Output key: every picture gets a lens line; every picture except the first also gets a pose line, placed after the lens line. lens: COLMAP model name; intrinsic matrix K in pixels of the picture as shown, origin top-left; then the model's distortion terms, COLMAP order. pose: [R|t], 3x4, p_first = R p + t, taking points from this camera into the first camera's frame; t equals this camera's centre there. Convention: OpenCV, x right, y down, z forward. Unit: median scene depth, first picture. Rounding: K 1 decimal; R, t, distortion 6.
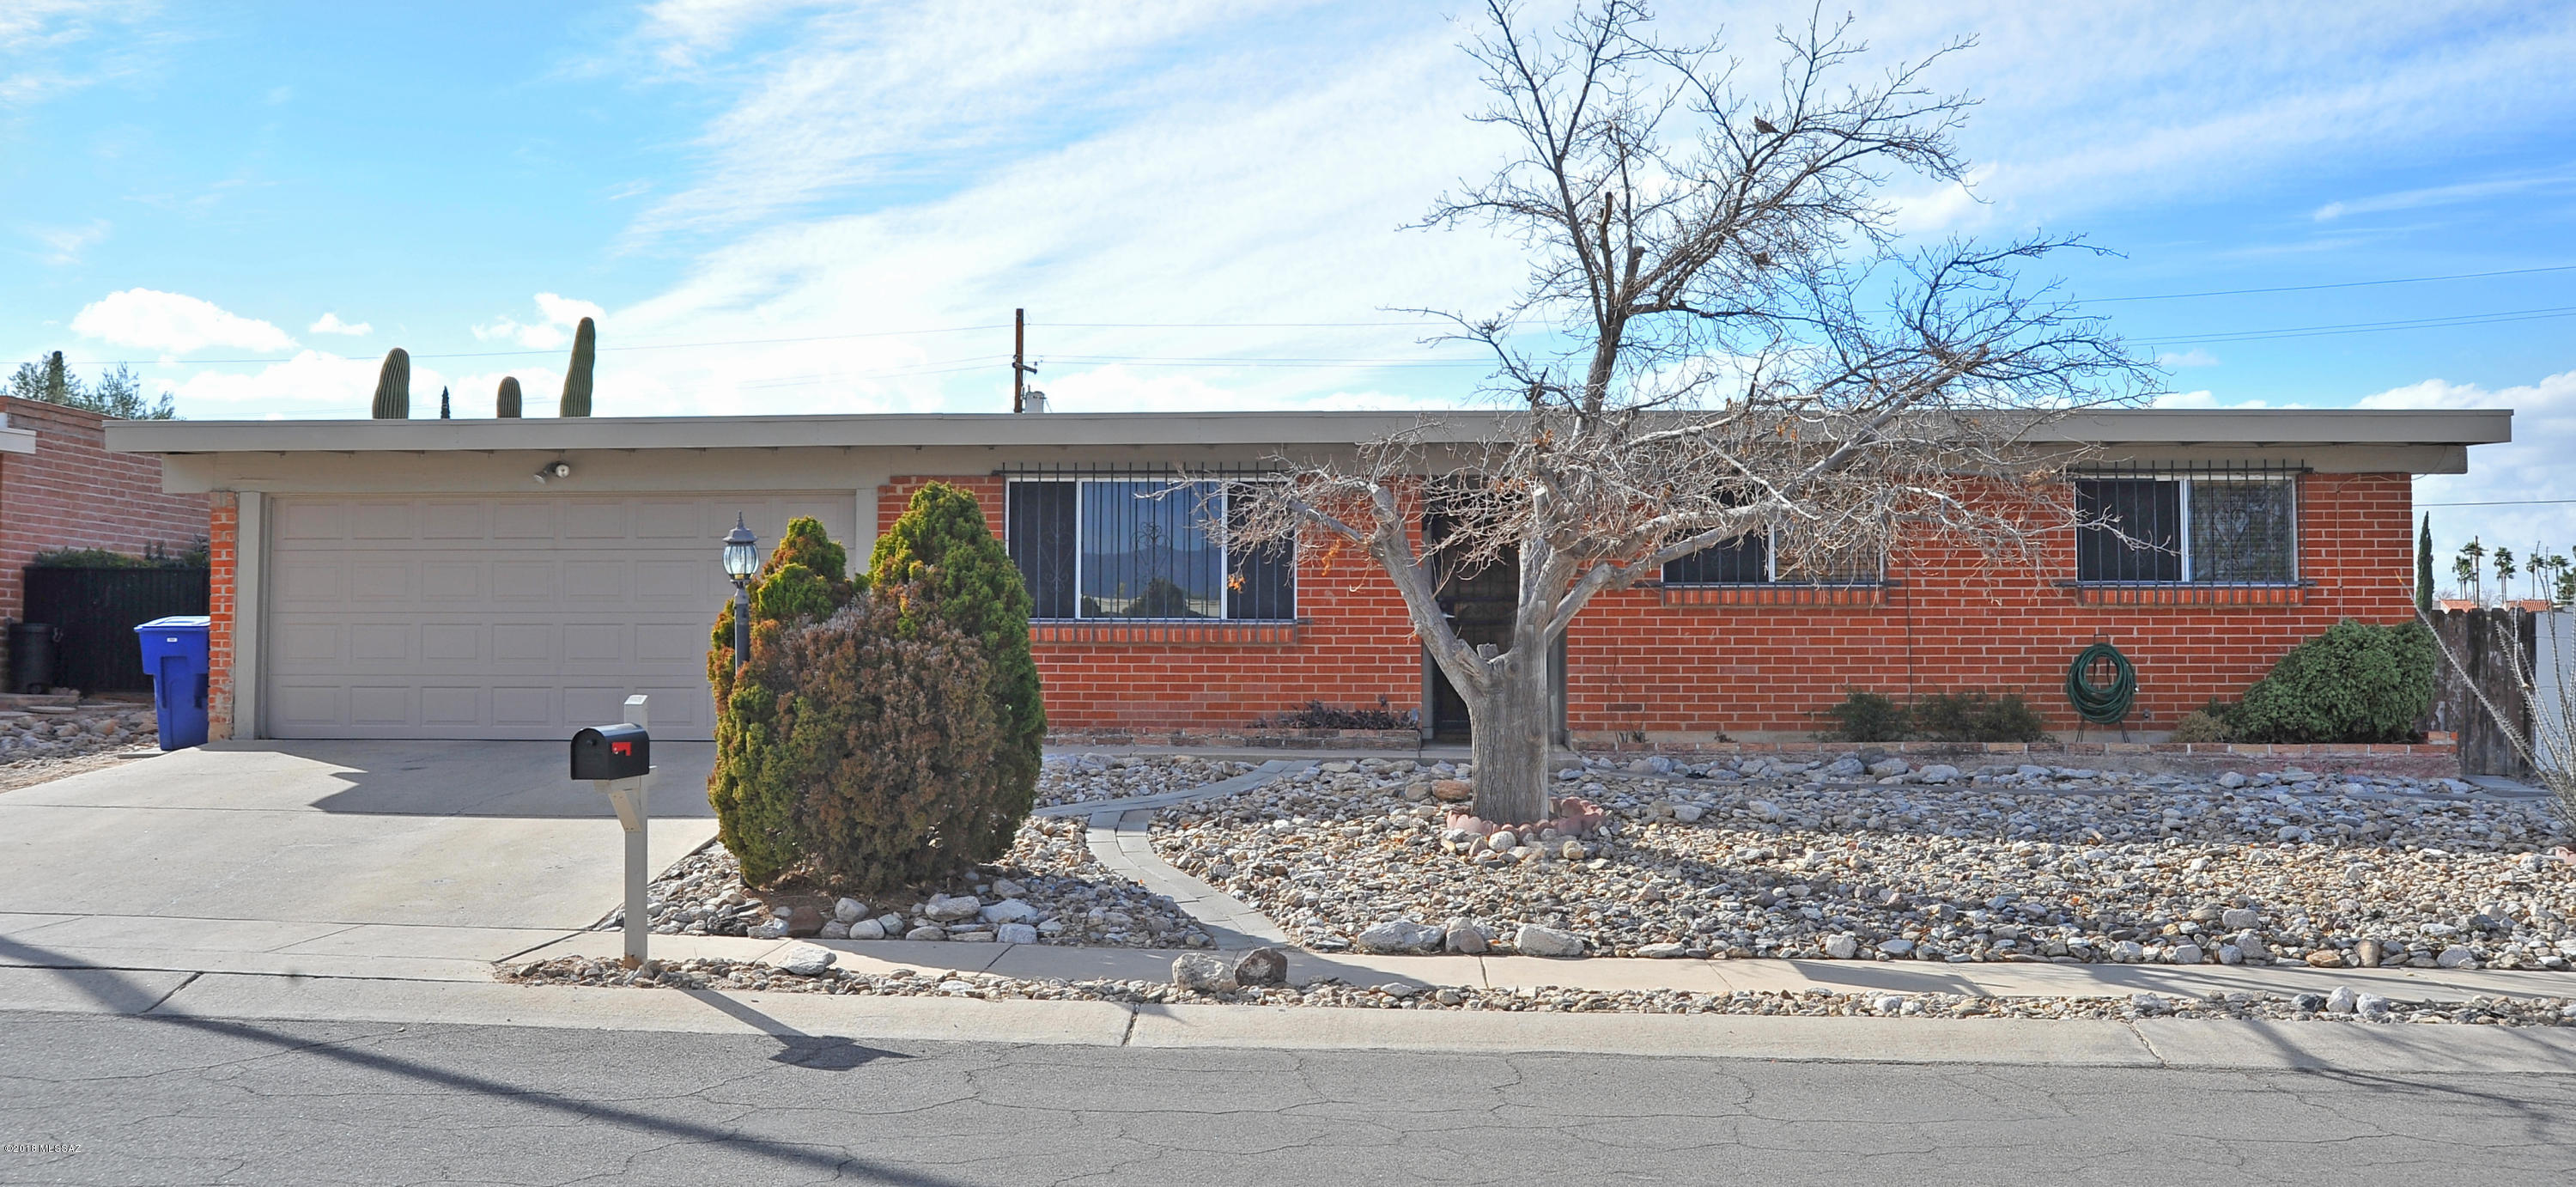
lens RADIAL K [[2412.3, 0, 1288.0], [0, 2412.3, 593.5], [0, 0, 1]] dist [-0.002712, -0.002121]
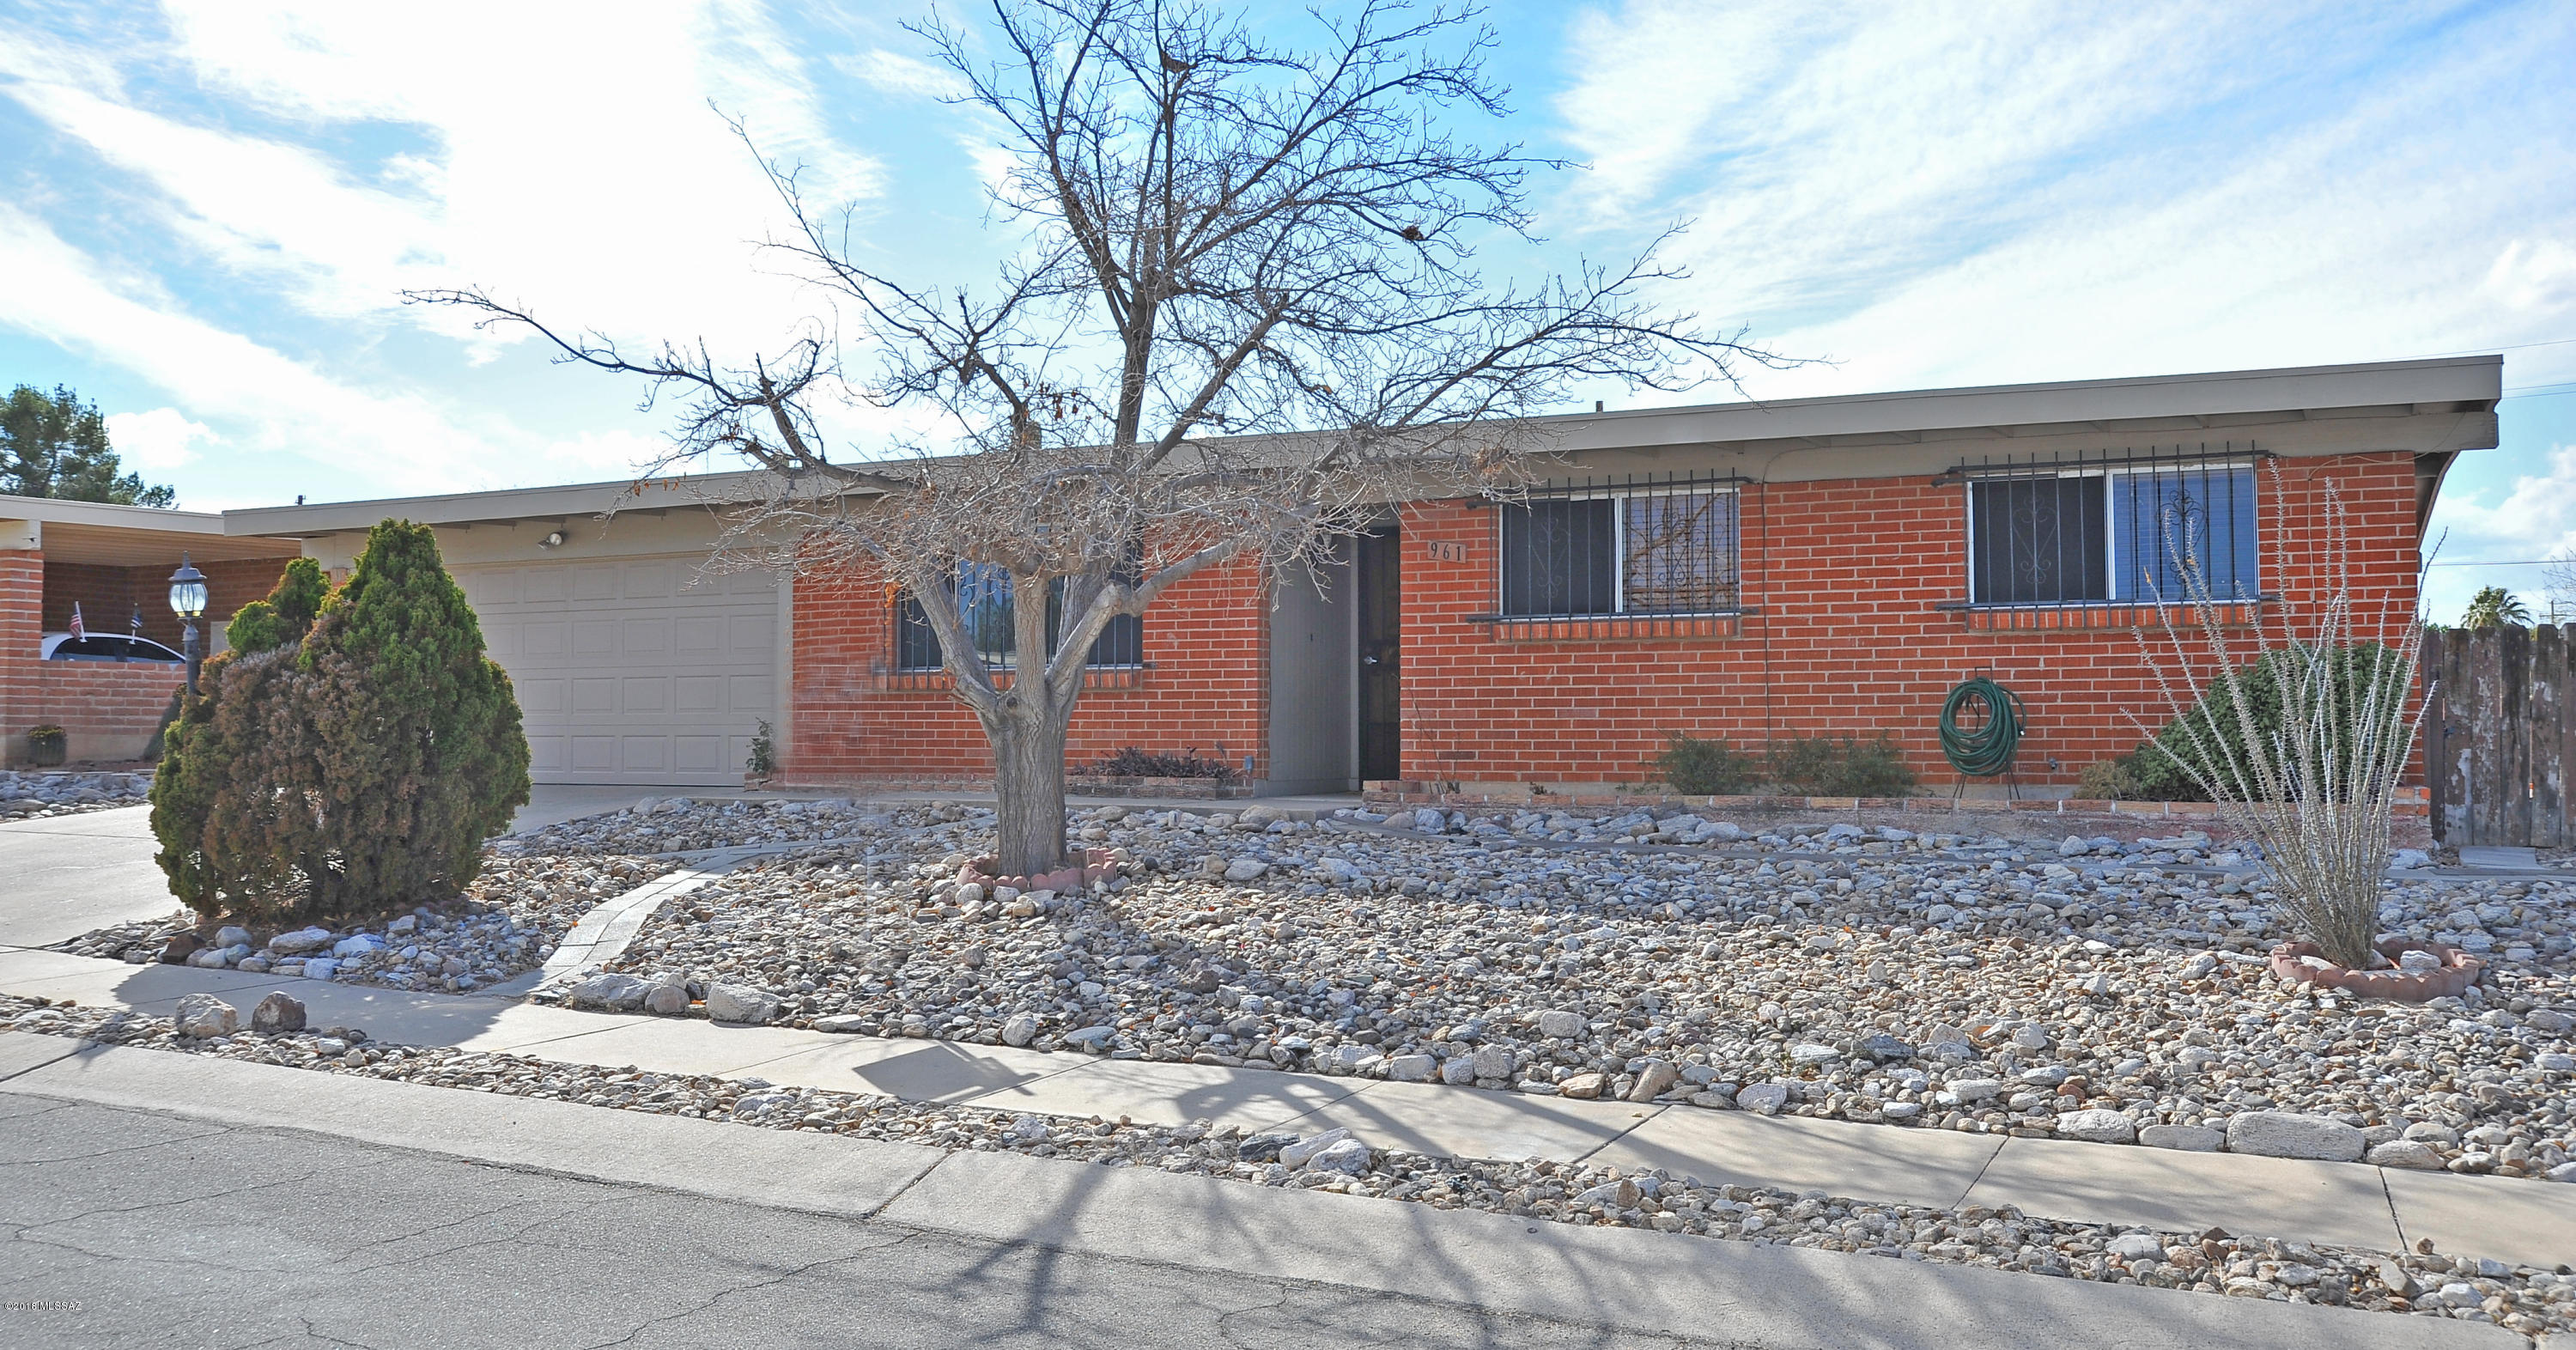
lens RADIAL K [[2128.9, 0, 1288.0], [0, 2128.9, 675.0], [0, 0, 1]] dist [-0.032406, 0.000363]
pose [[0.922722, -0.012295, -0.385270, 0.389944], [0.011663, 0.999924, -0.003976, 0.019594], [0.385289, -0.000825, 0.922796, 0.240097]]
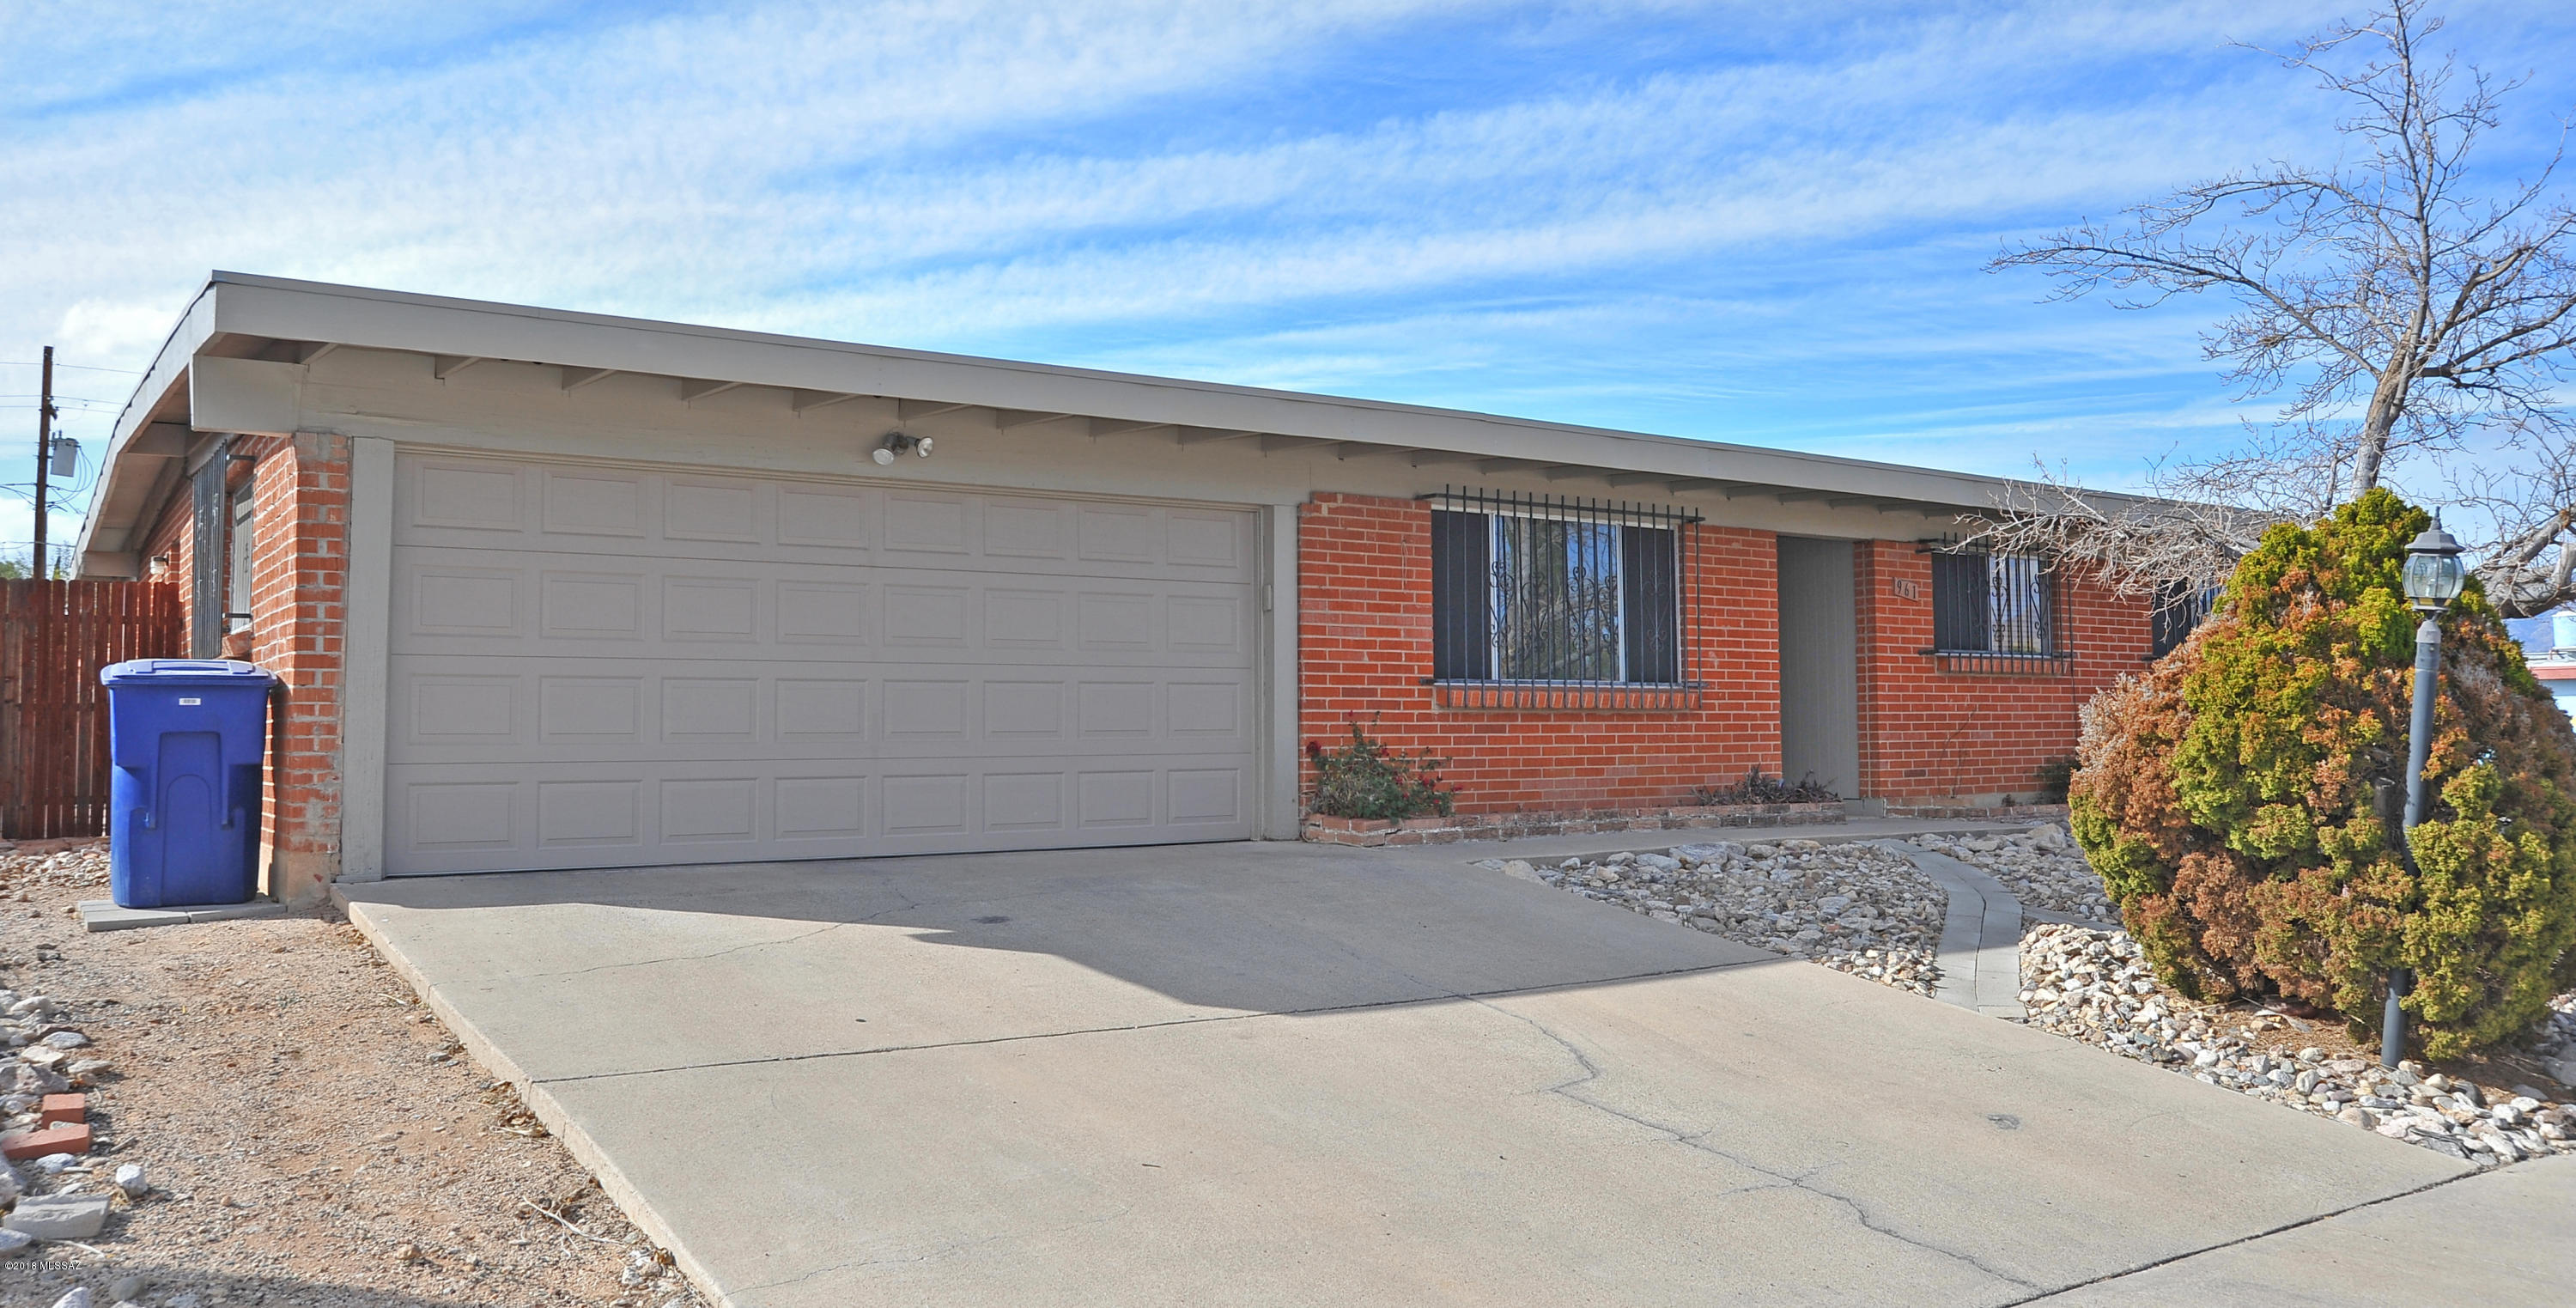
lens RADIAL K [[1873.6, 0, 1288.0], [0, 1873.6, 654.0], [0, 0, 1]] dist [-0.041789, -0.001226]
pose [[0.784891, 0.019063, 0.619341, -0.551679], [-0.010789, 0.999796, -0.017101, 0.013611], [-0.619540, 0.006740, 0.784936, 0.552309]]
